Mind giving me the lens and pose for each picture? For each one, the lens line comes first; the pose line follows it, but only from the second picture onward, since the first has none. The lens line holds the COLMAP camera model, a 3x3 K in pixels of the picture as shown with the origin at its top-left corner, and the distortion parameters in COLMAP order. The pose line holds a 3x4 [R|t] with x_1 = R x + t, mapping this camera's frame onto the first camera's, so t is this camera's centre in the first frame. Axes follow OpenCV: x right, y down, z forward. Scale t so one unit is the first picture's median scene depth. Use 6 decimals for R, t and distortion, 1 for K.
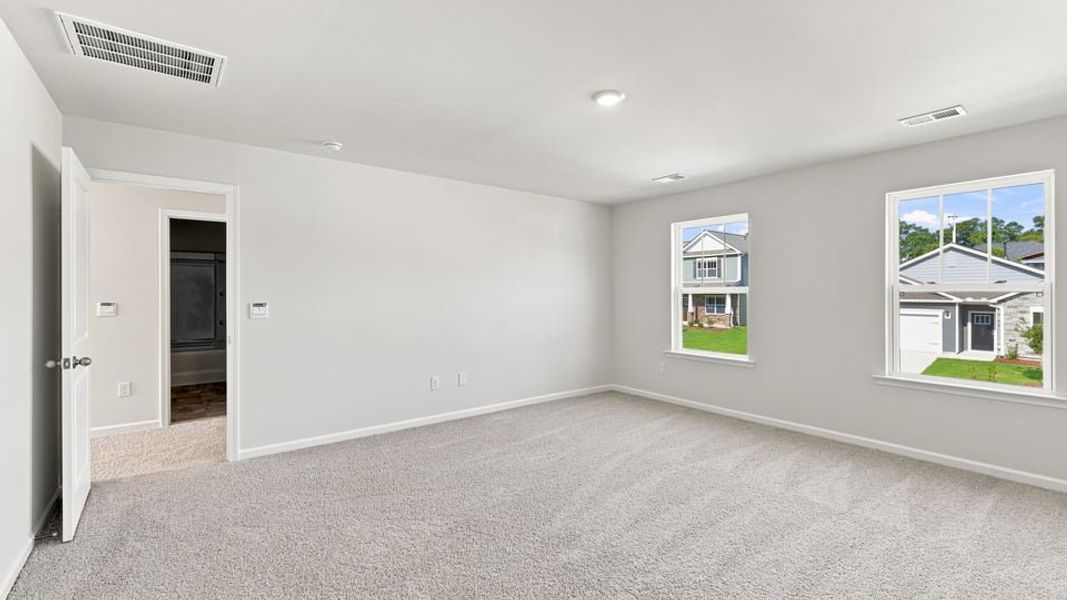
lens RADIAL K [[467.0, 0, 543.2], [0, 467.0, 295.4], [0, 0, 1]] dist [0.000534, 0.000249]
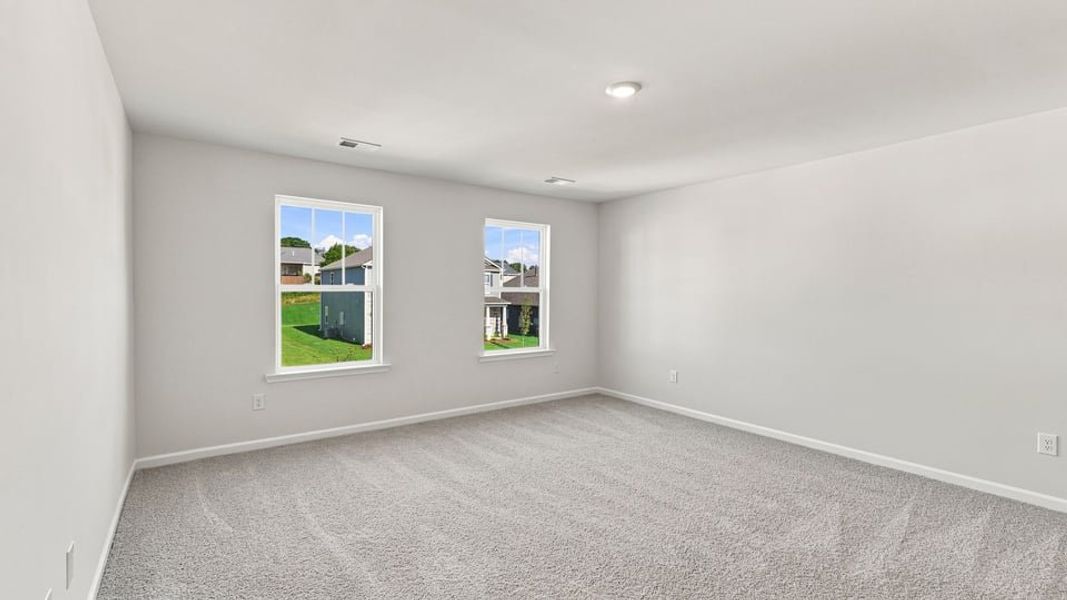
lens RADIAL K [[467.0, 0, 543.2], [0, 467.0, 295.4], [0, 0, 1]] dist [0.000534, 0.000249]
pose [[0.013687, -0.002879, 0.999902, -0.452454], [-0.000231, 0.999996, 0.002883, -0.000578], [-0.999906, -0.000270, 0.013687, 0.628747]]
